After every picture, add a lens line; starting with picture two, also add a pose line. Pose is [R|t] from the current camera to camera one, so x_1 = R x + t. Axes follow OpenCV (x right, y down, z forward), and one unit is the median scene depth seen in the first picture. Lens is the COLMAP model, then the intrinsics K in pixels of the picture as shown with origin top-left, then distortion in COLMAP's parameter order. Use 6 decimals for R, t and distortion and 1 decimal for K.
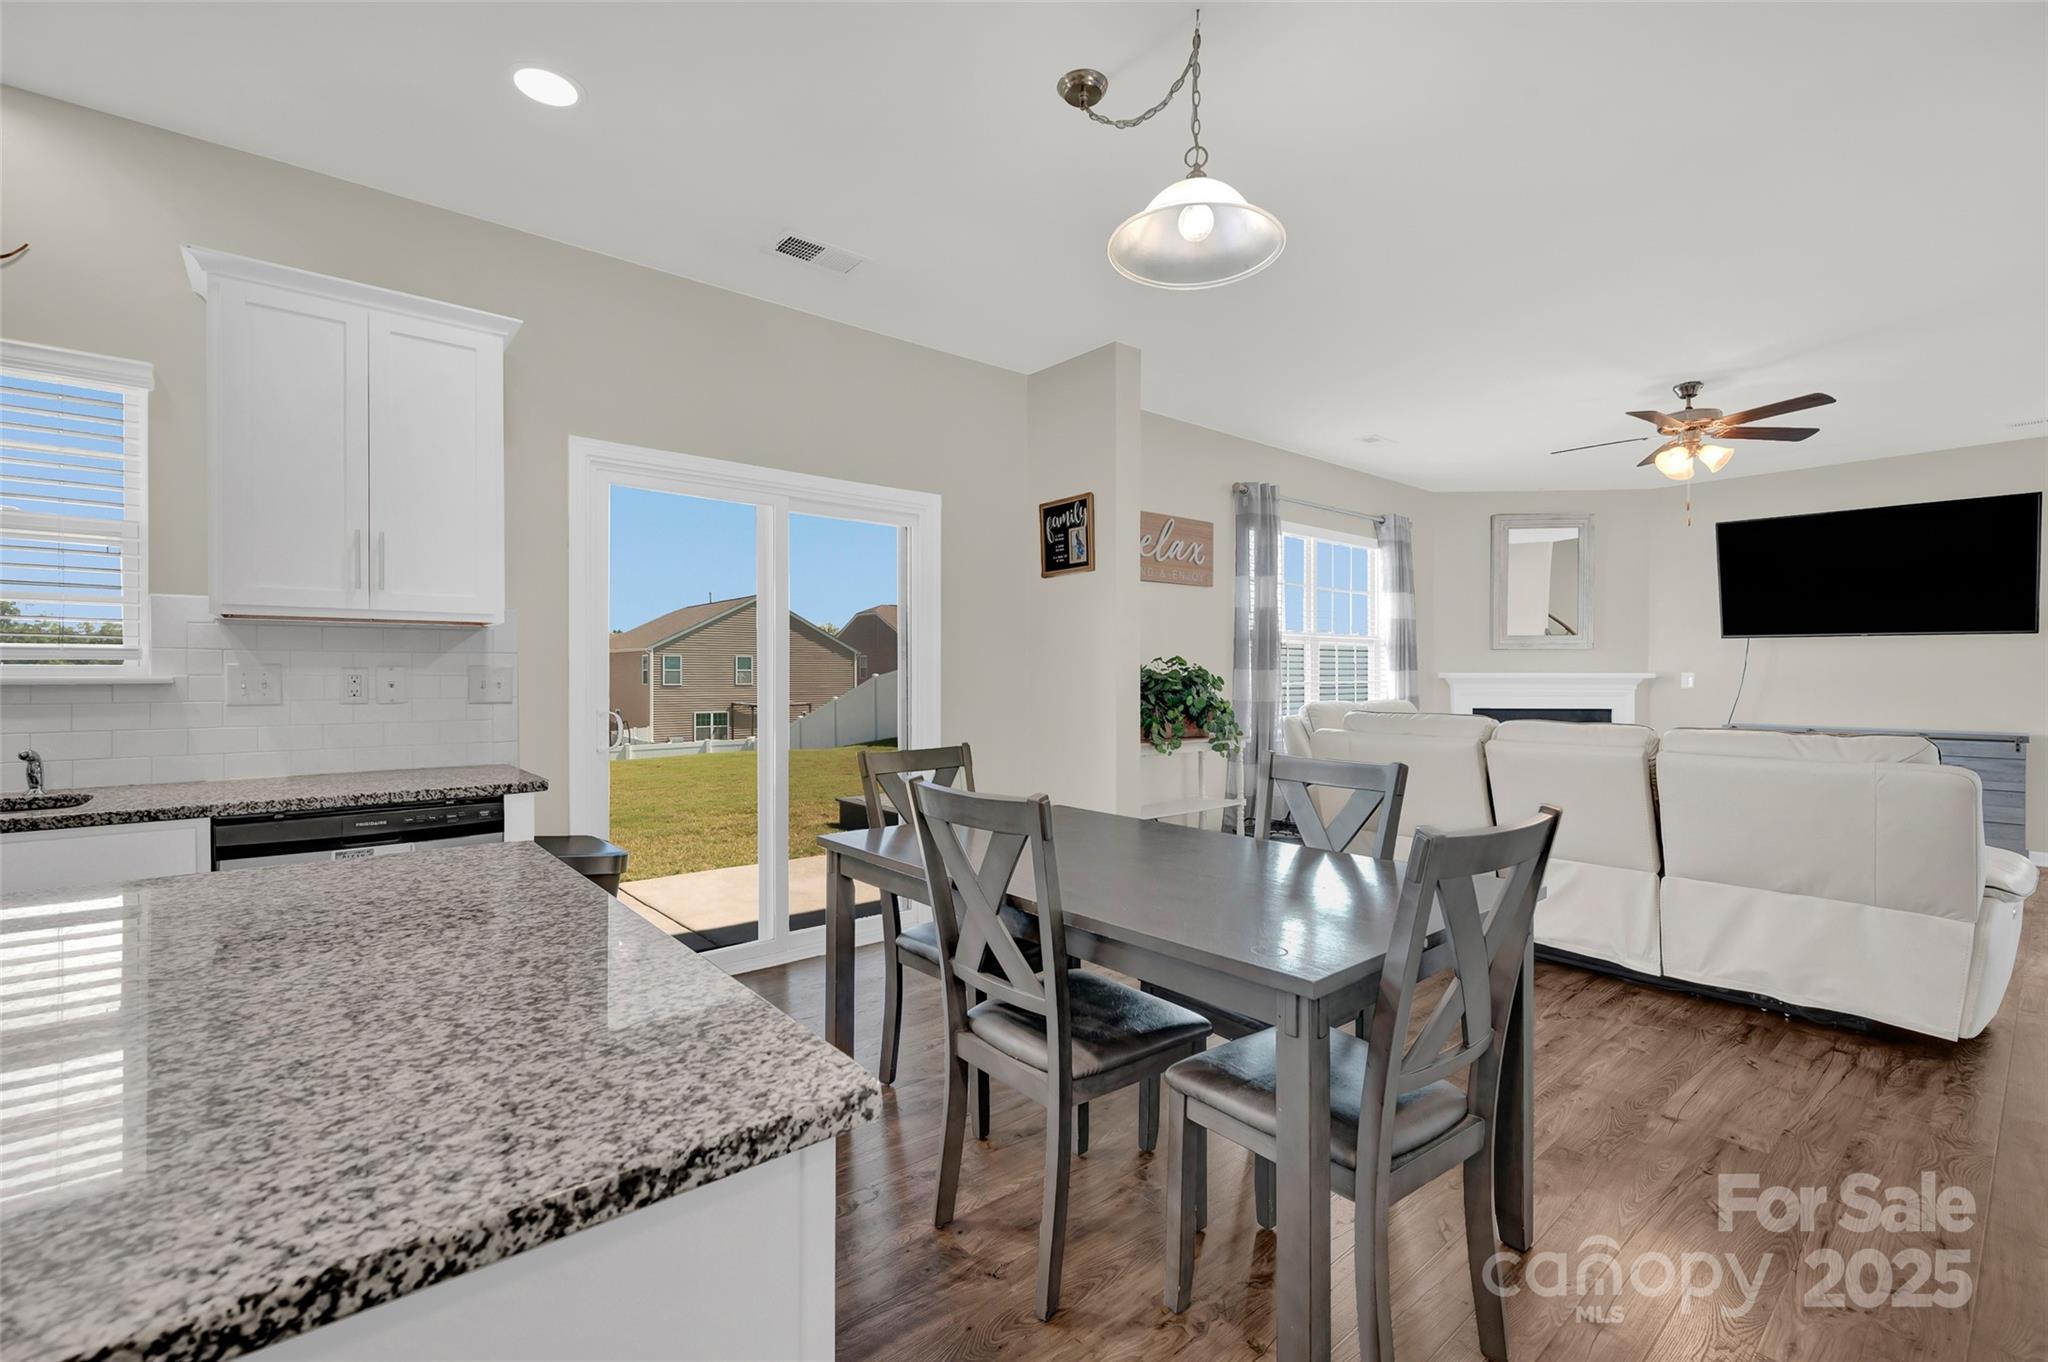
lens RADIAL K [[882.1, 0, 1027.0], [0, 882.1, 675.7], [0, 0, 1]] dist [-0.000806, 0.000002]
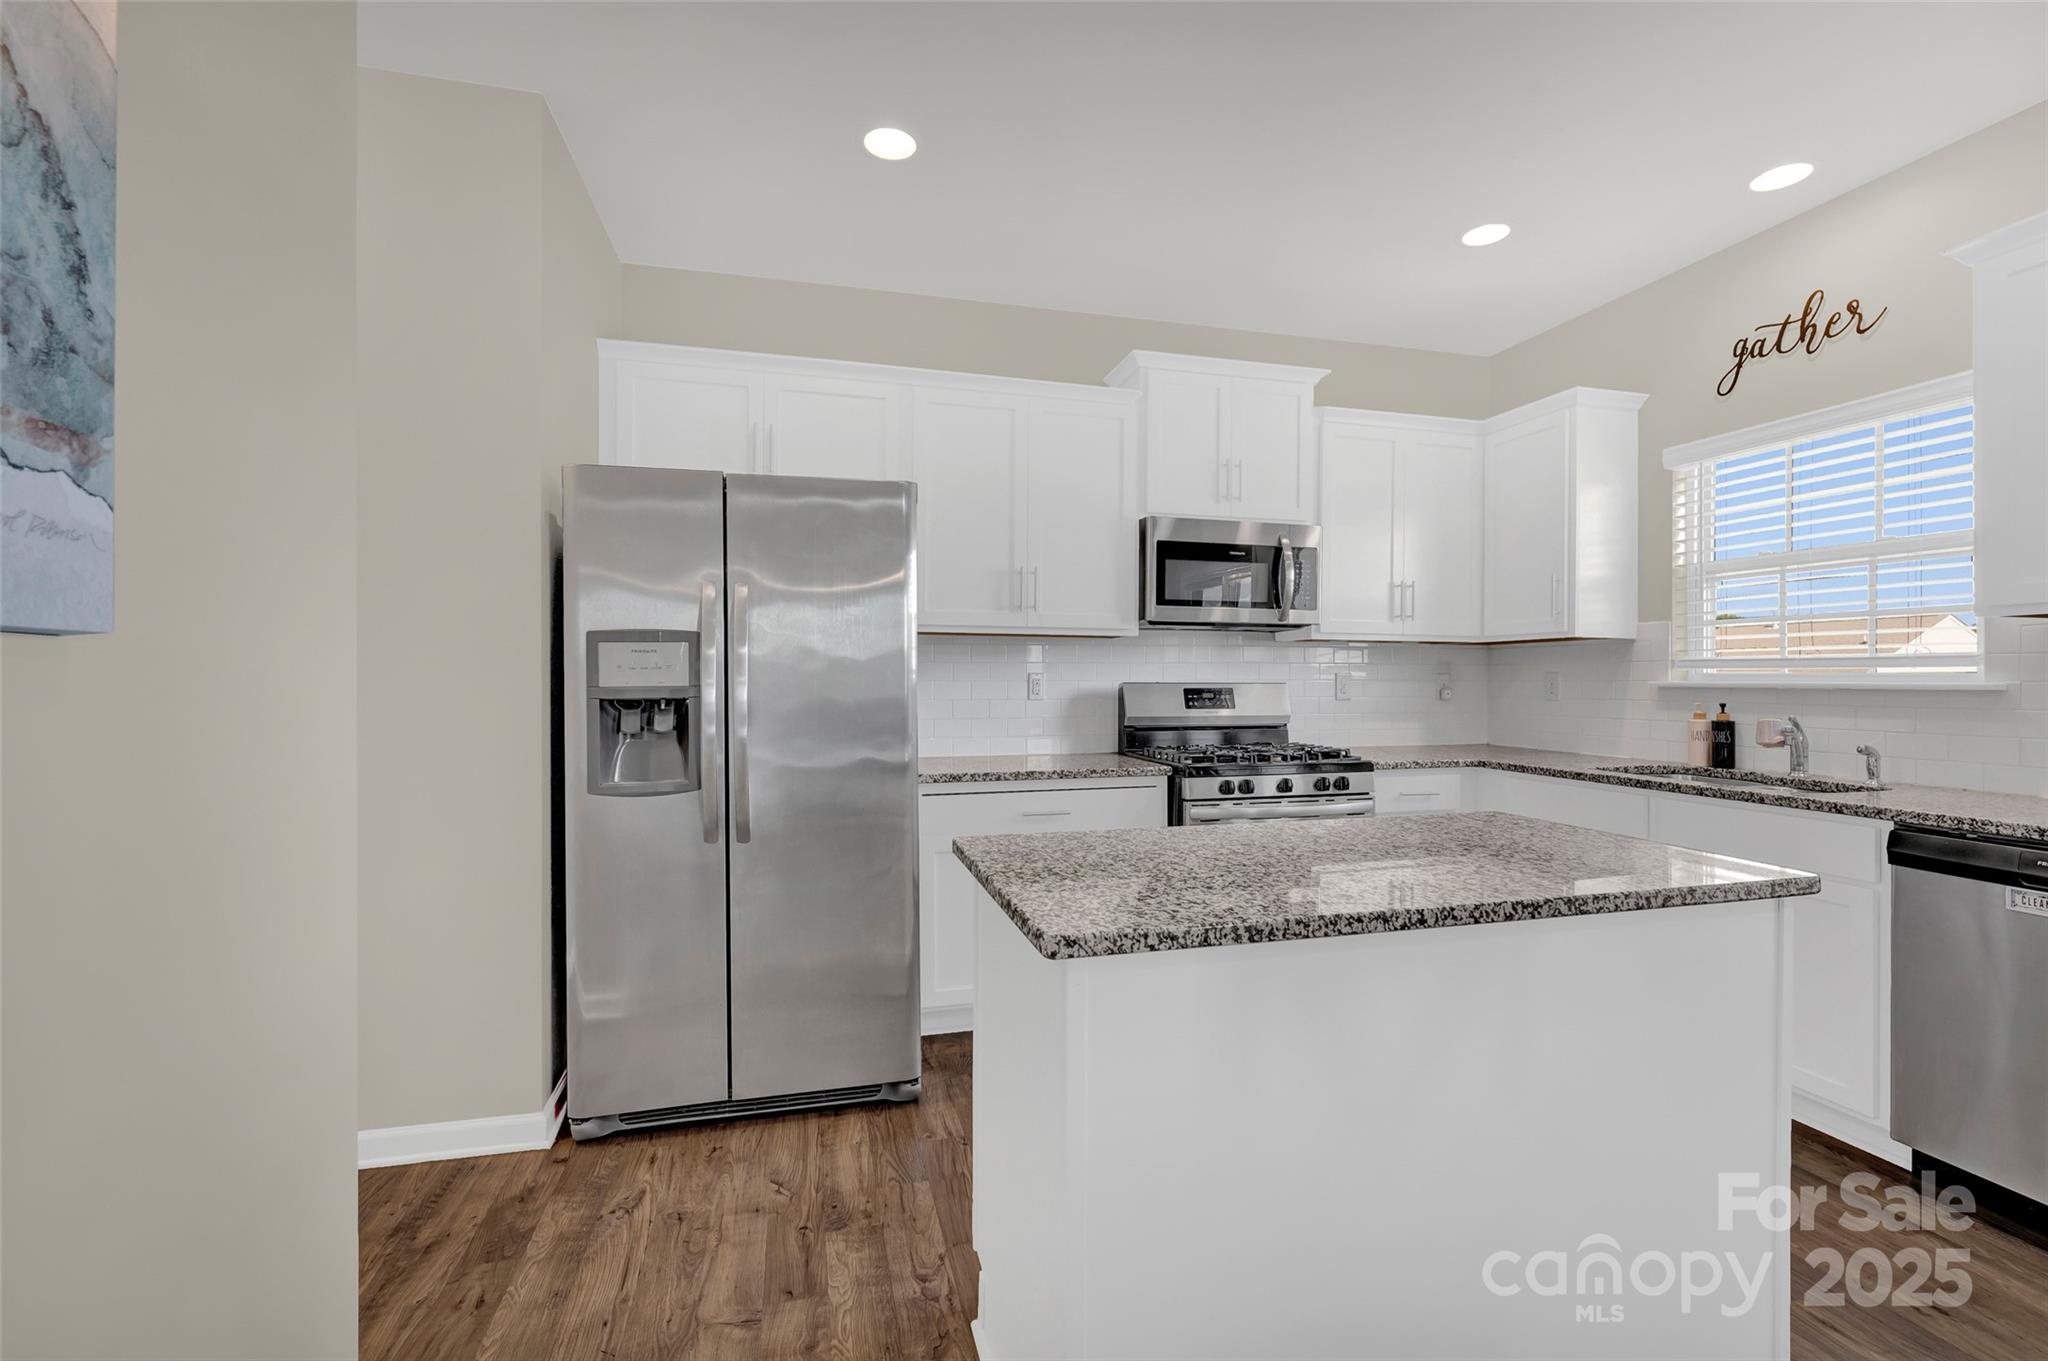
lens RADIAL K [[864.9, 0, 1033.6], [0, 864.9, 682.3], [0, 0, 1]] dist [-0.001322, 0.000008]
pose [[-0.423669, 0.003446, -0.905811, 0.192922], [-0.004820, 0.999970, 0.006058, -0.000409], [0.905804, 0.006932, -0.423639, 0.253335]]
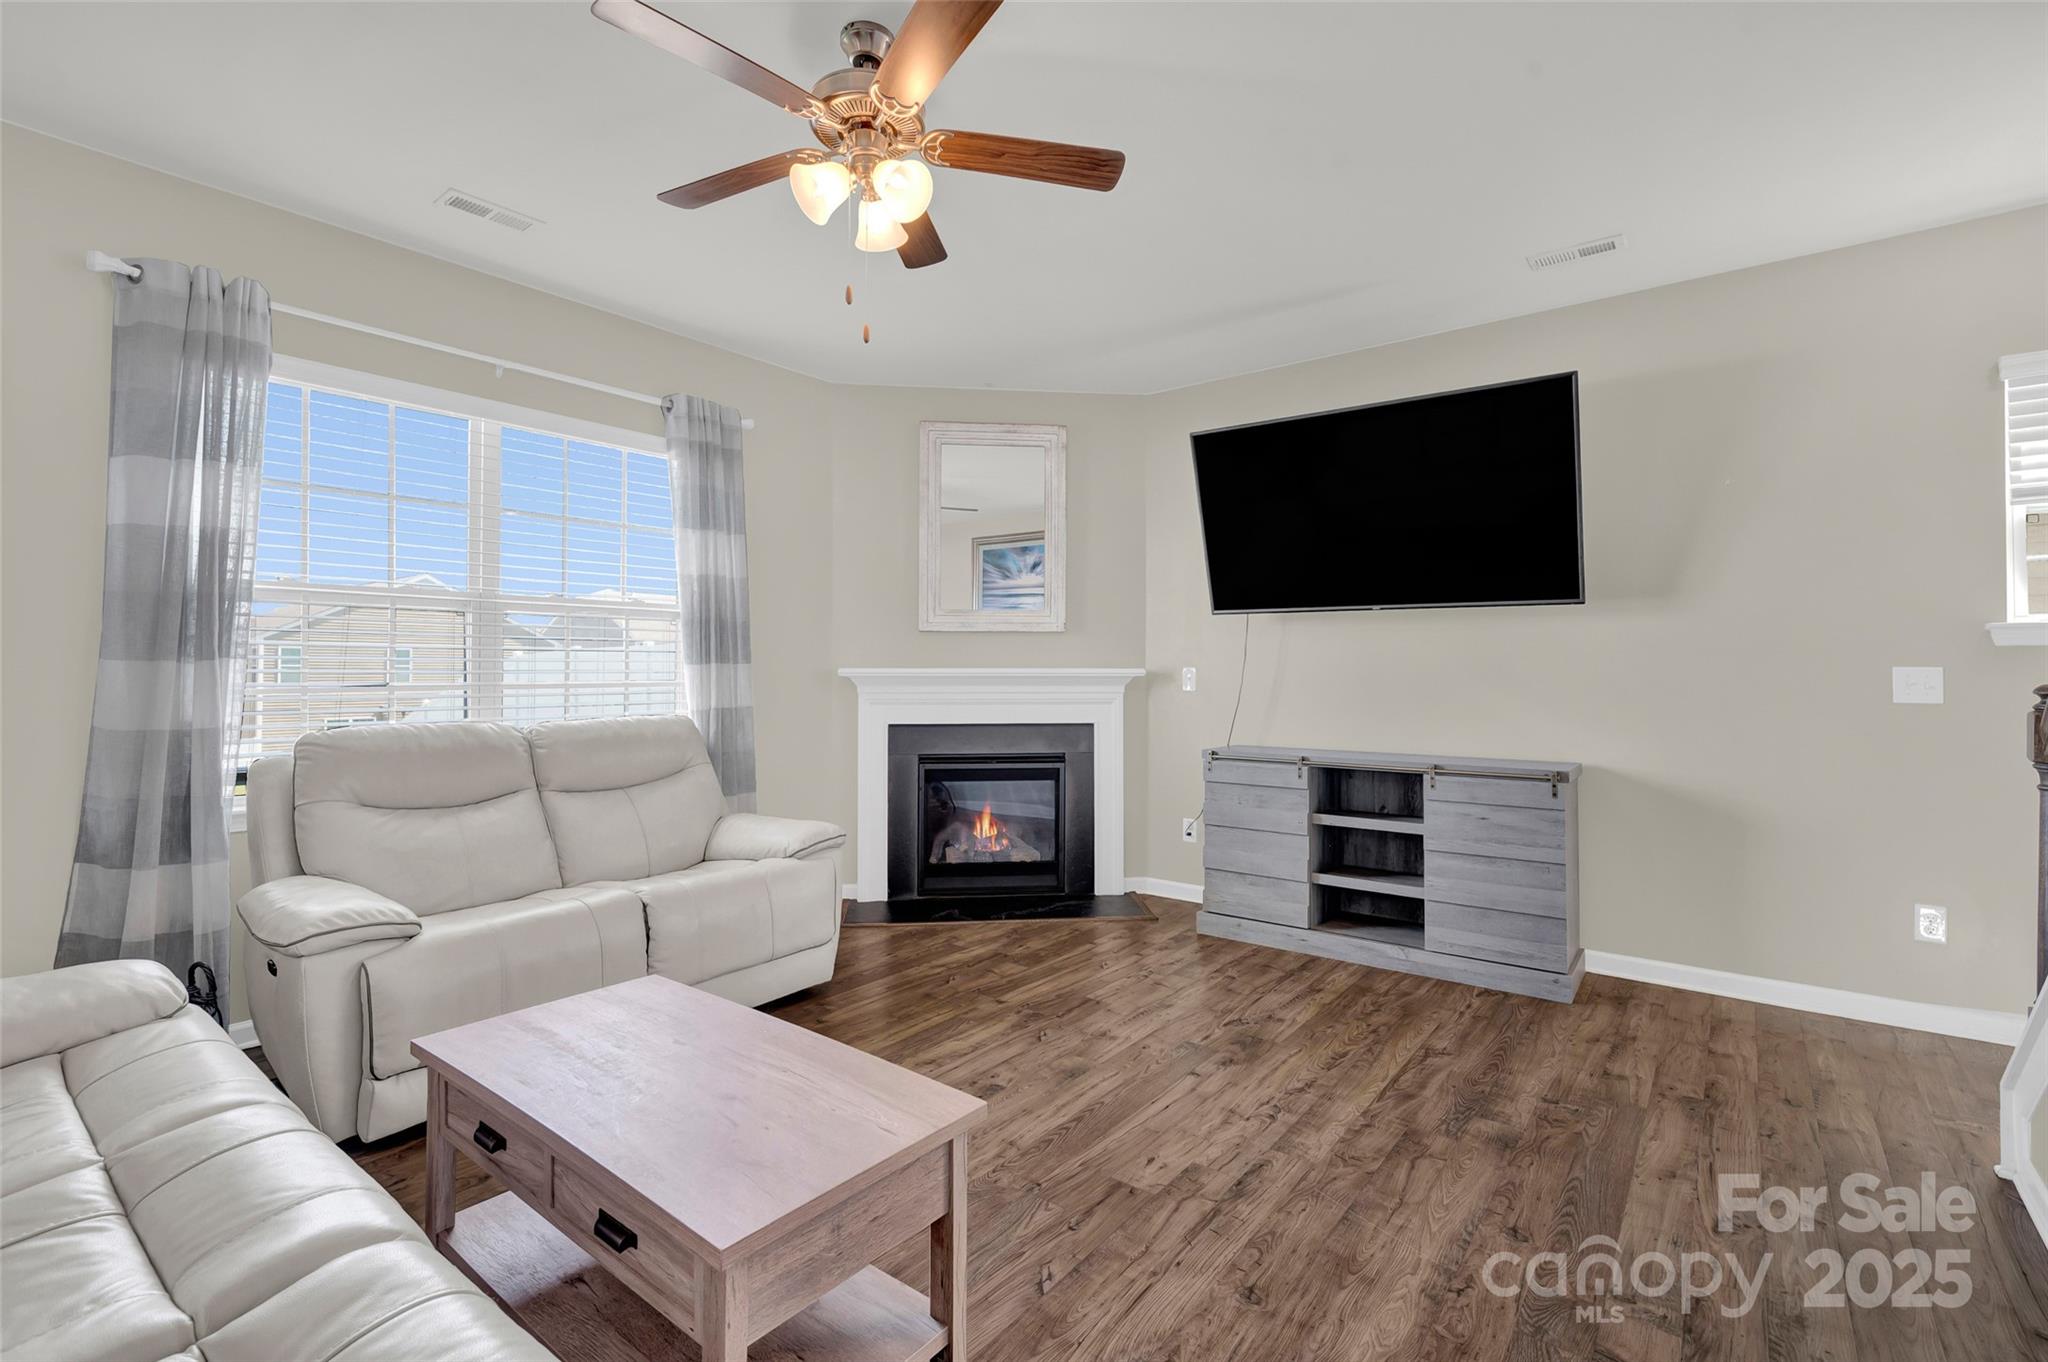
lens RADIAL K [[915.1, 0, 1040.4], [0, 915.1, 653.6], [0, 0, 1]] dist [0.000195, 0.000196]
pose [[0.977412, 0.003564, 0.211311, 0.786586], [0.000943, 0.999774, -0.021226, 0.000333], [-0.211339, 0.020946, 0.977188, 0.557399]]
